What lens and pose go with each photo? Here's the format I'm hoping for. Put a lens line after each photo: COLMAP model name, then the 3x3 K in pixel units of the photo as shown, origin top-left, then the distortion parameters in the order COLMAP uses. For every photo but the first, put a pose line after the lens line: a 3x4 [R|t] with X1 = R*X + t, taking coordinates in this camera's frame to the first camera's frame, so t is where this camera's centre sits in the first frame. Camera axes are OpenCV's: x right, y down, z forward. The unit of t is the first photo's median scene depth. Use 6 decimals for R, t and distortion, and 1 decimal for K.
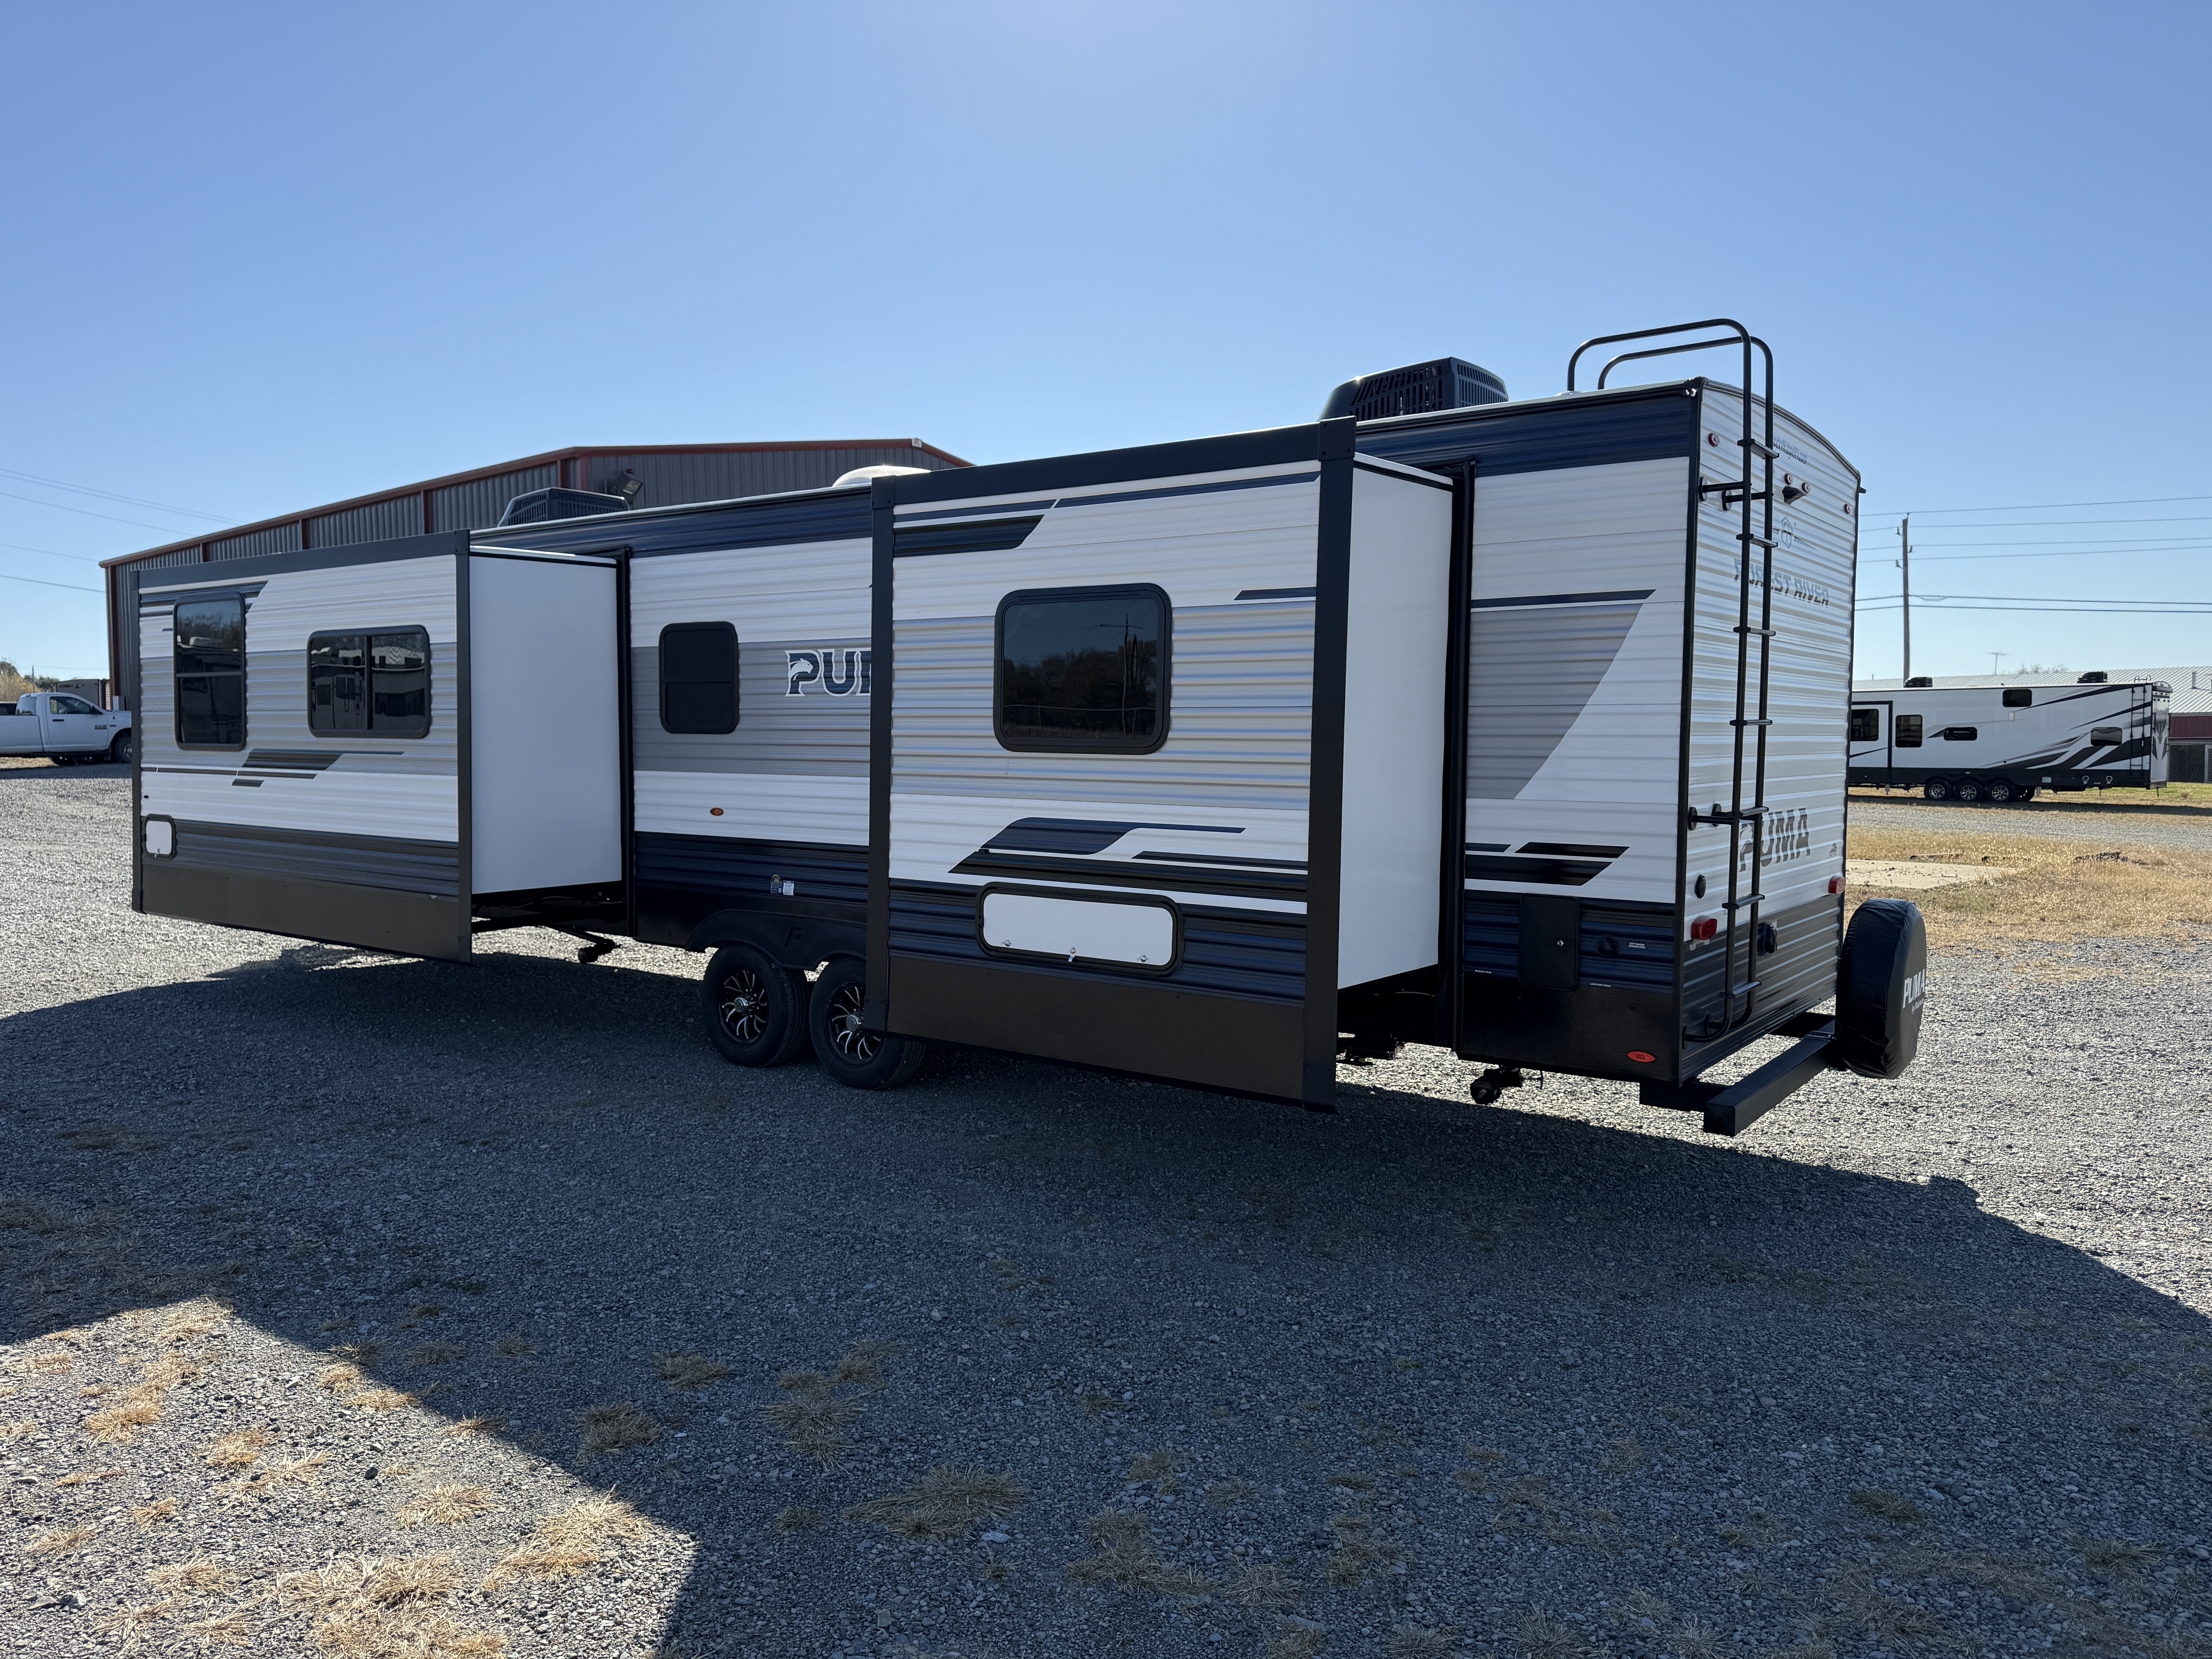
lens RADIAL K [[1572.7, 0, 1106.0], [0, 1572.7, 829.5], [0, 0, 1]] dist [0.002268, -0.000504]
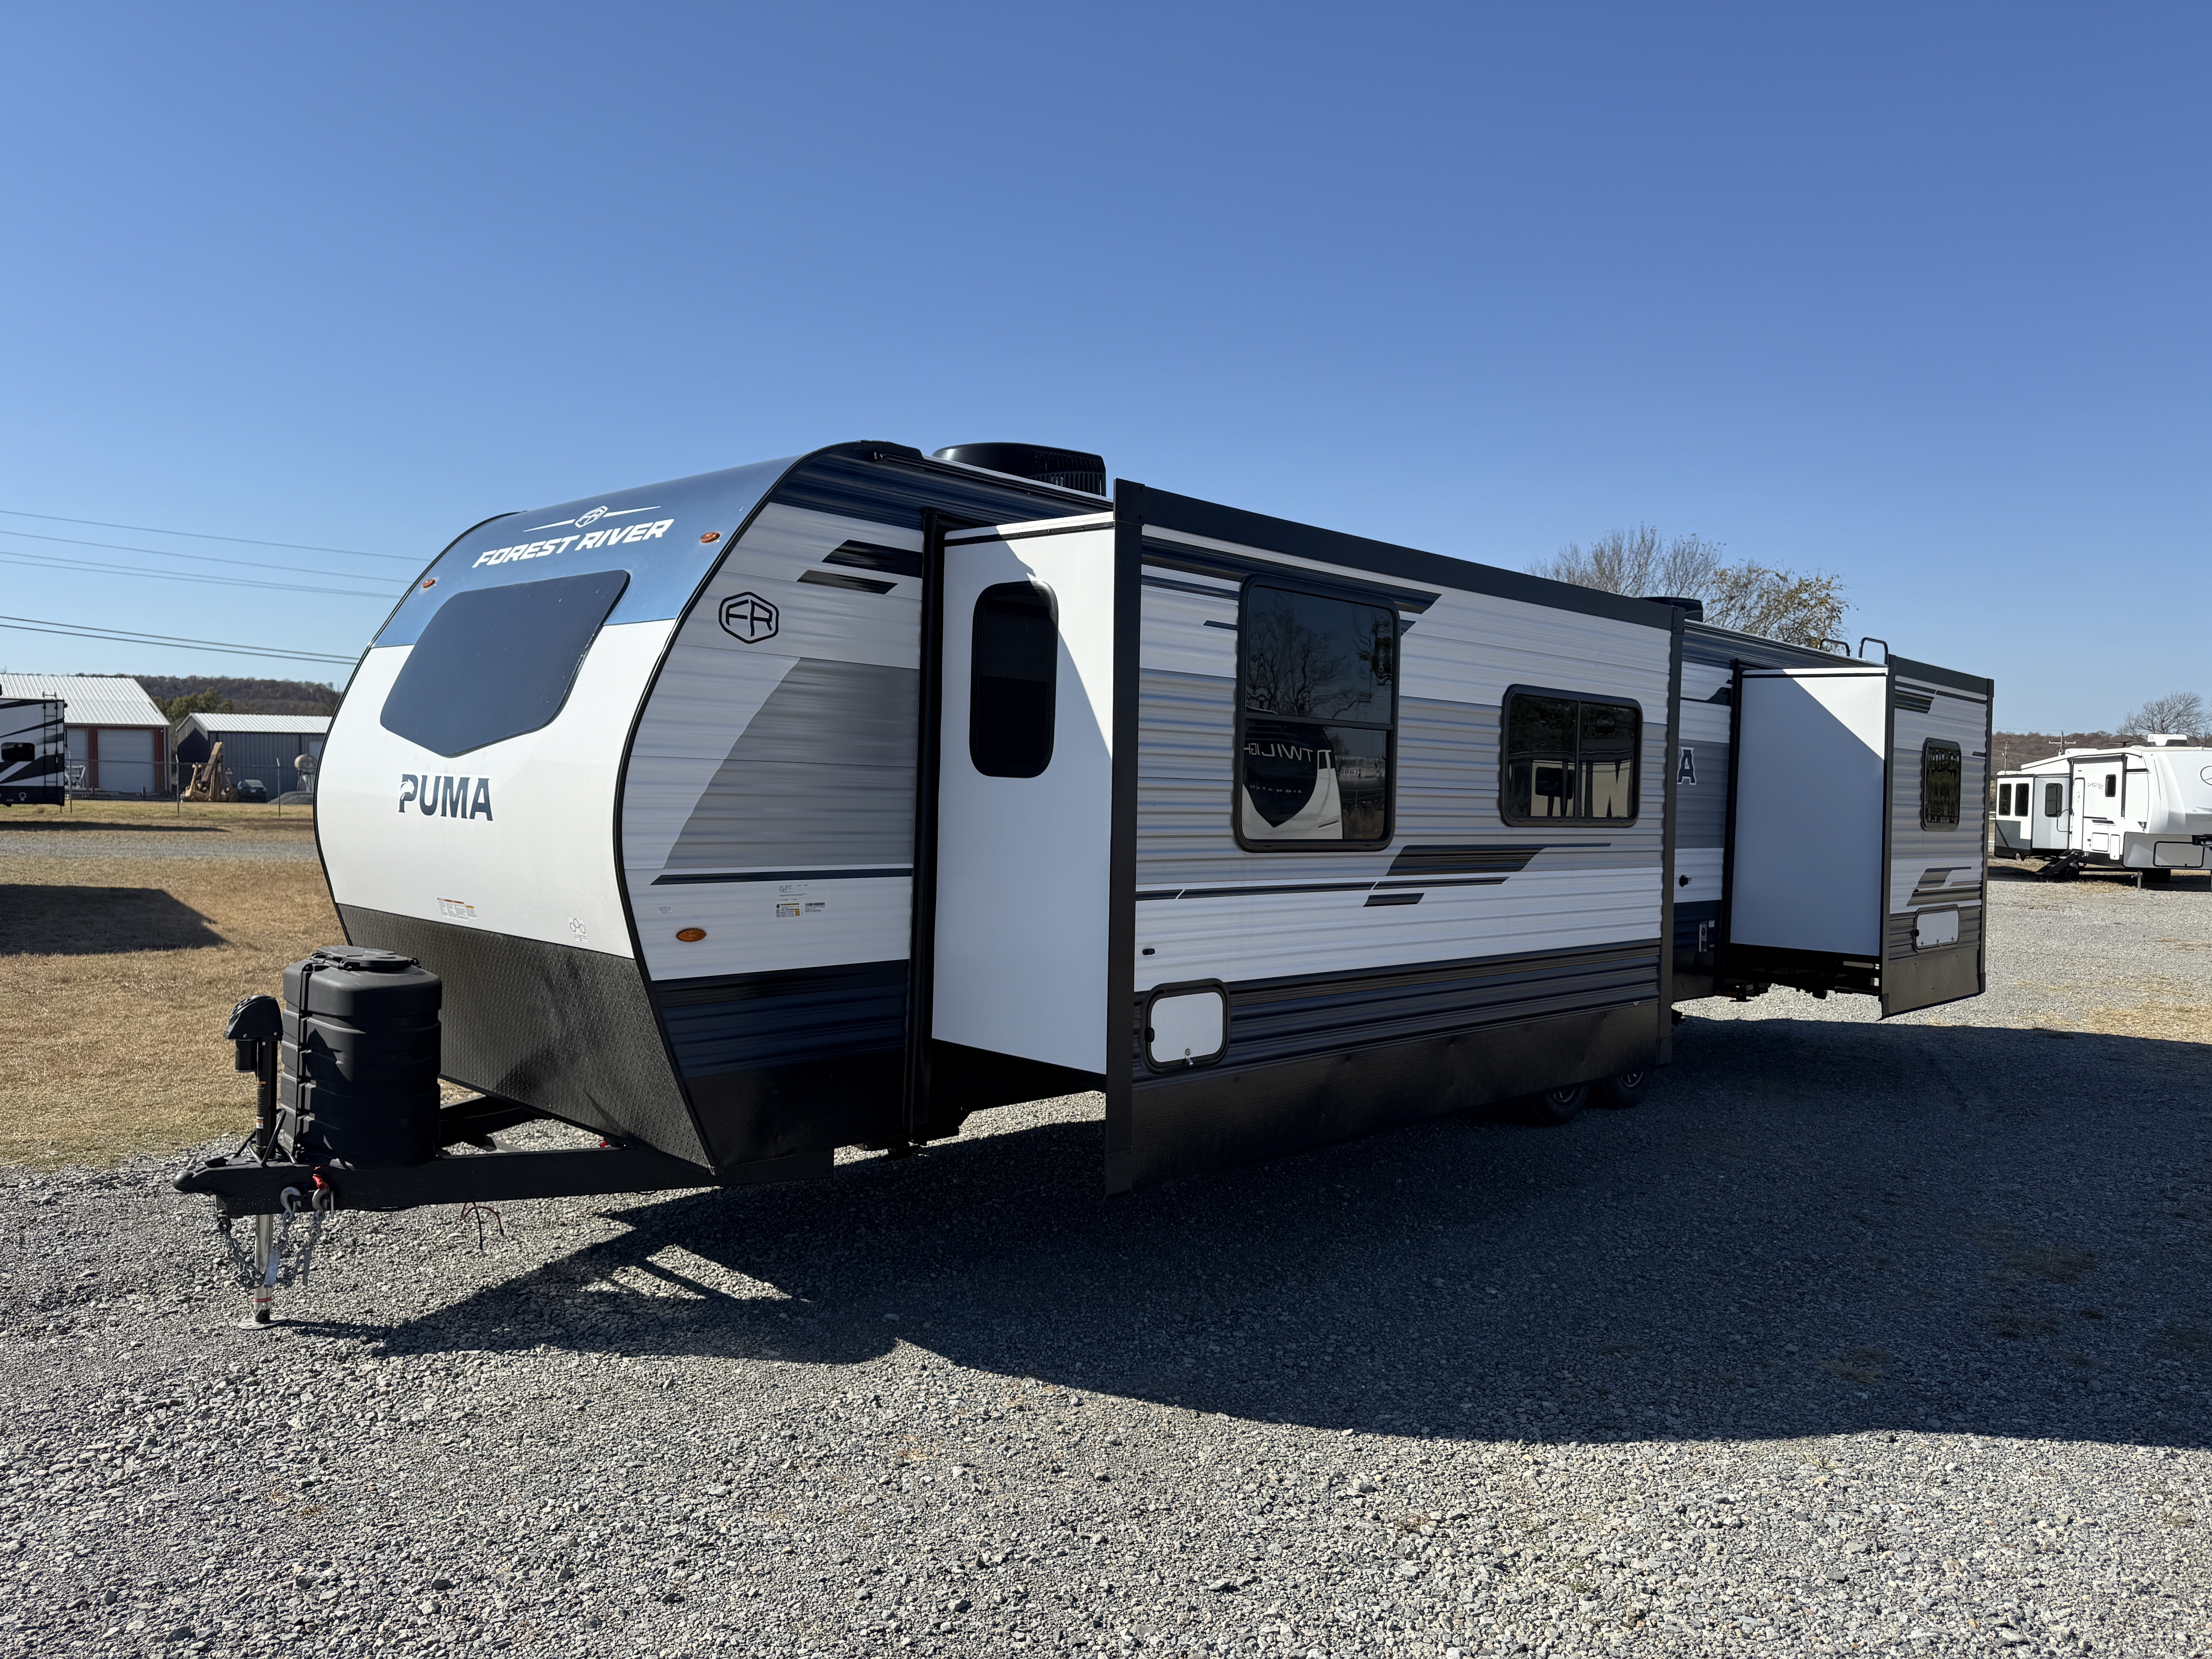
lens RADIAL K [[1572.7, 0, 1106.0], [0, 1572.7, 829.5], [0, 0, 1]] dist [0.002268, -0.000504]
pose [[0.150683, -0.030564, 0.988109, -1.127274], [0.032526, 0.999134, 0.025945, -0.073968], [-0.988047, 0.028230, 0.151547, 0.964180]]
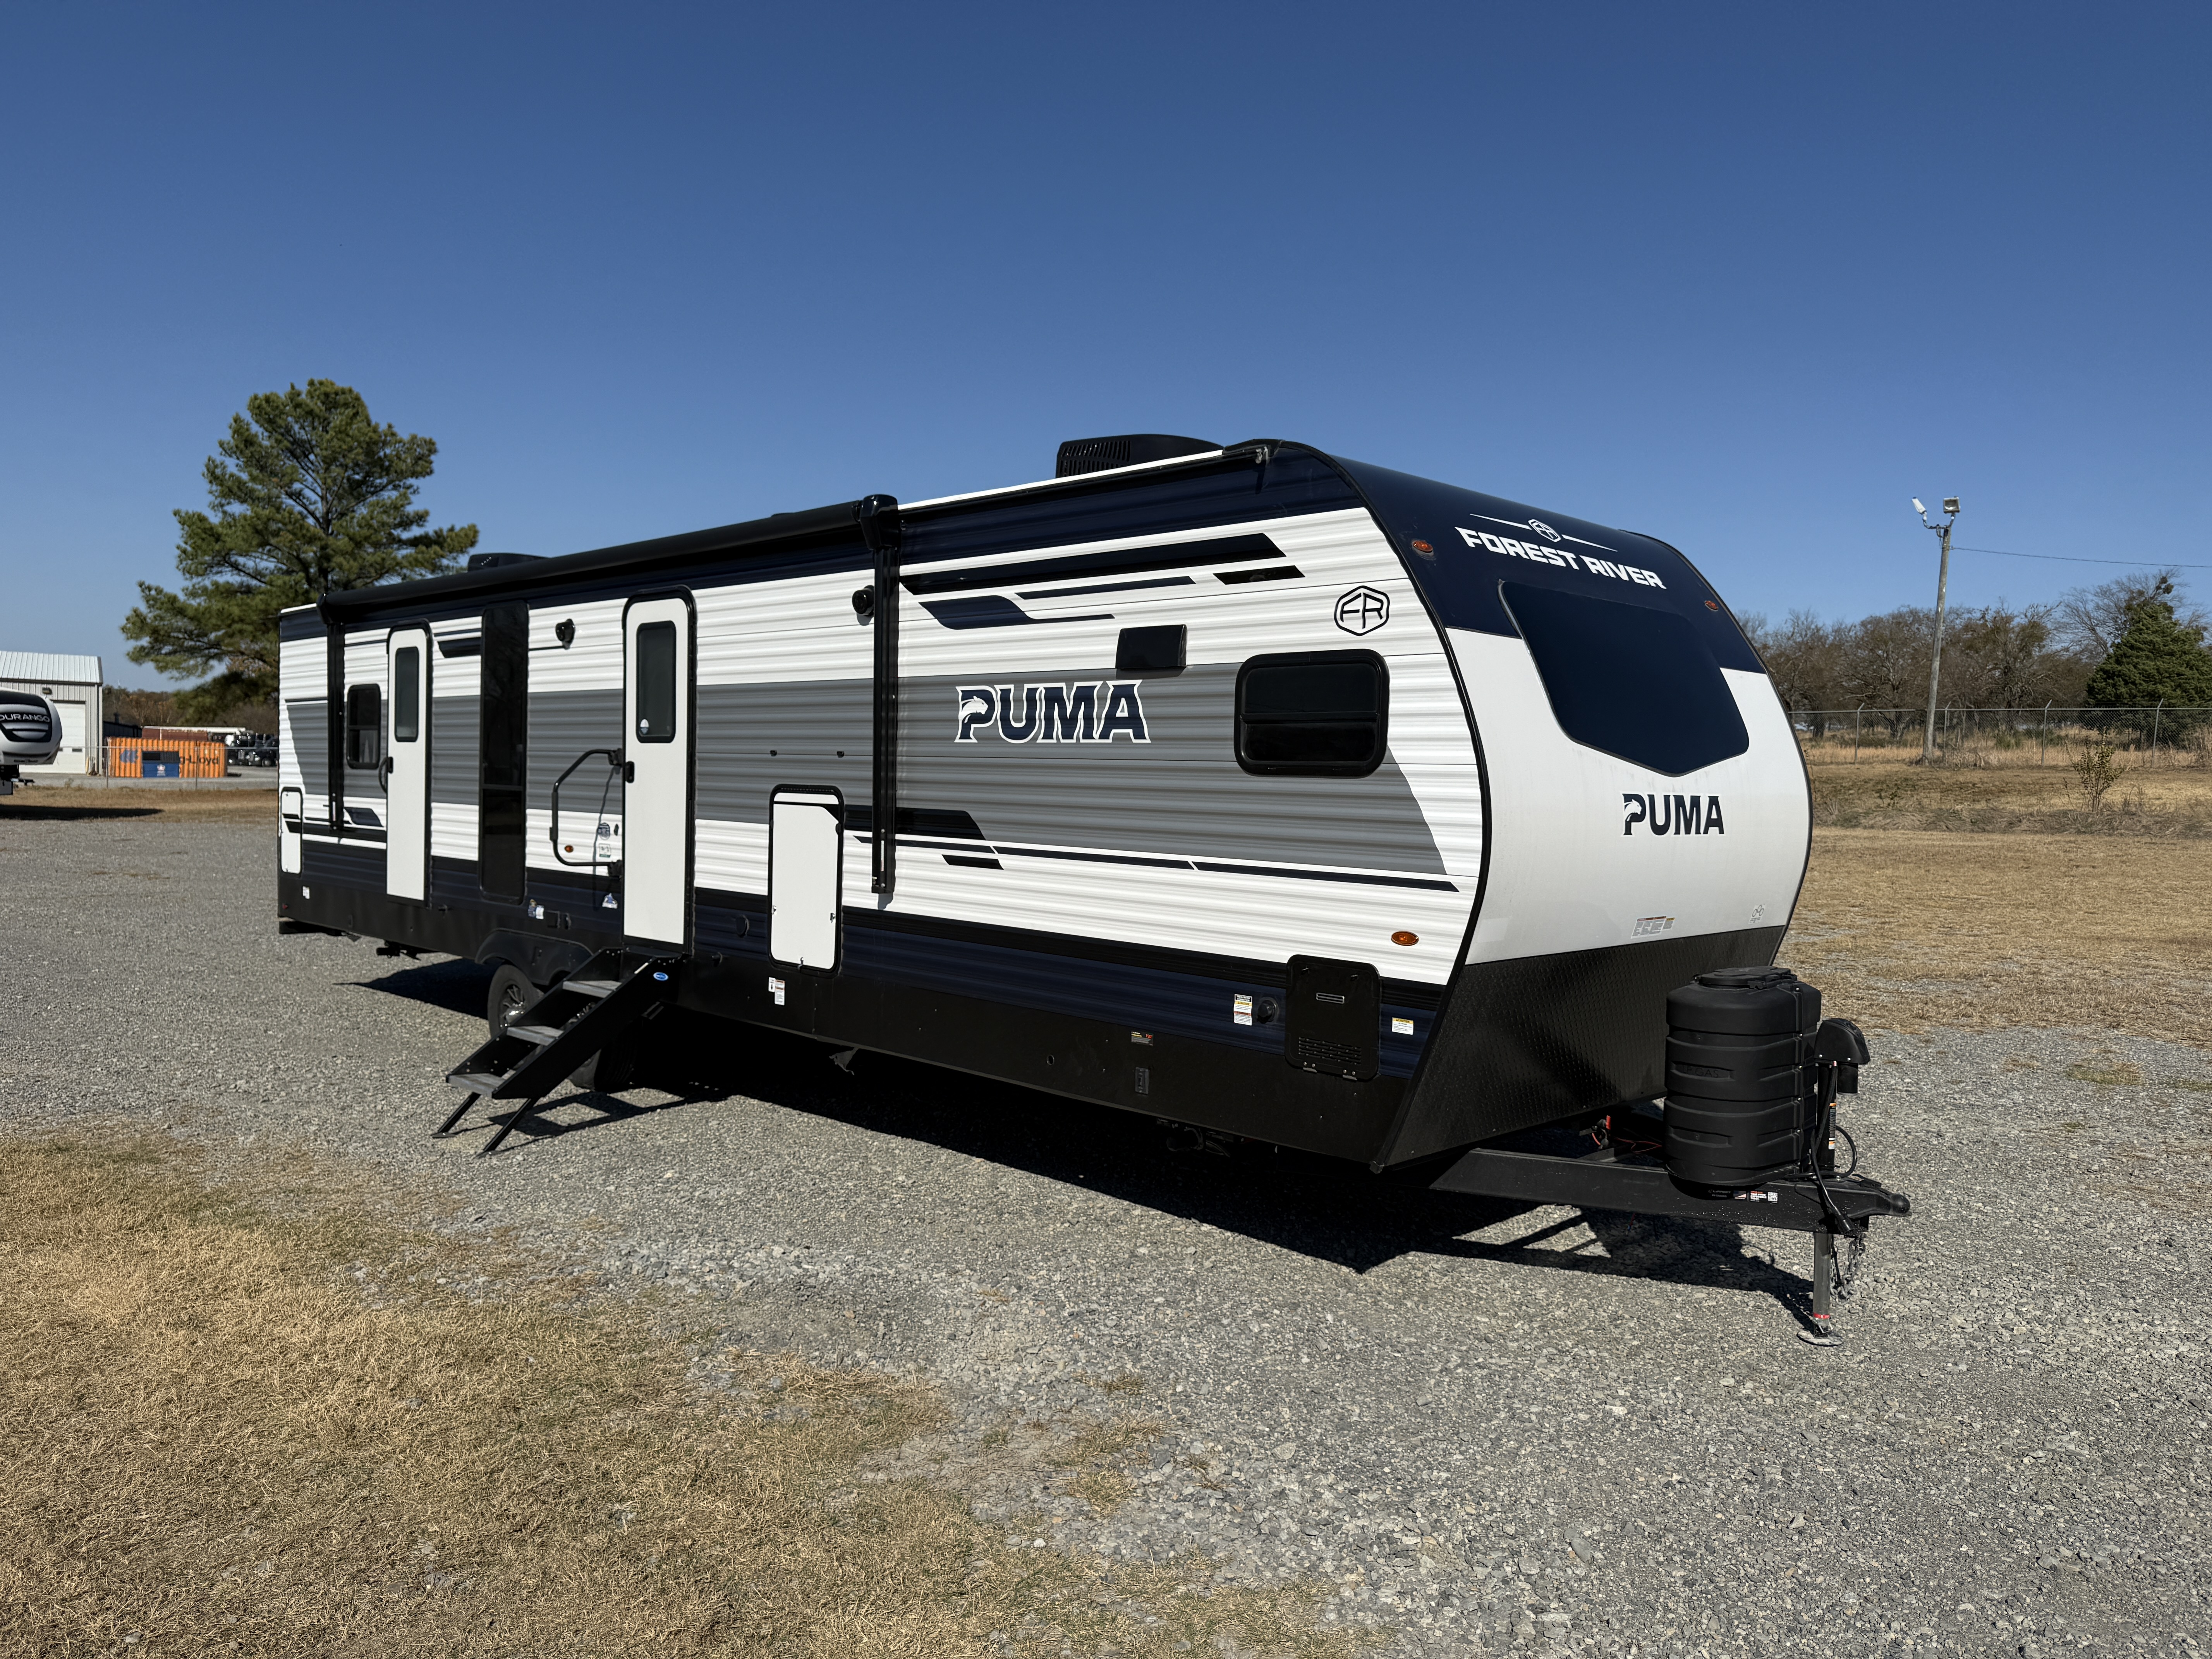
lens RADIAL K [[1575.2, 0, 1106.0], [0, 1575.2, 829.5], [0, 0, 1]] dist [0.154986, -0.289513]
pose [[-0.988611, -0.036851, 0.145913, -0.685211], [-0.022928, 0.995119, 0.095977, -0.108991], [-0.148738, 0.091539, -0.984631, 1.601295]]
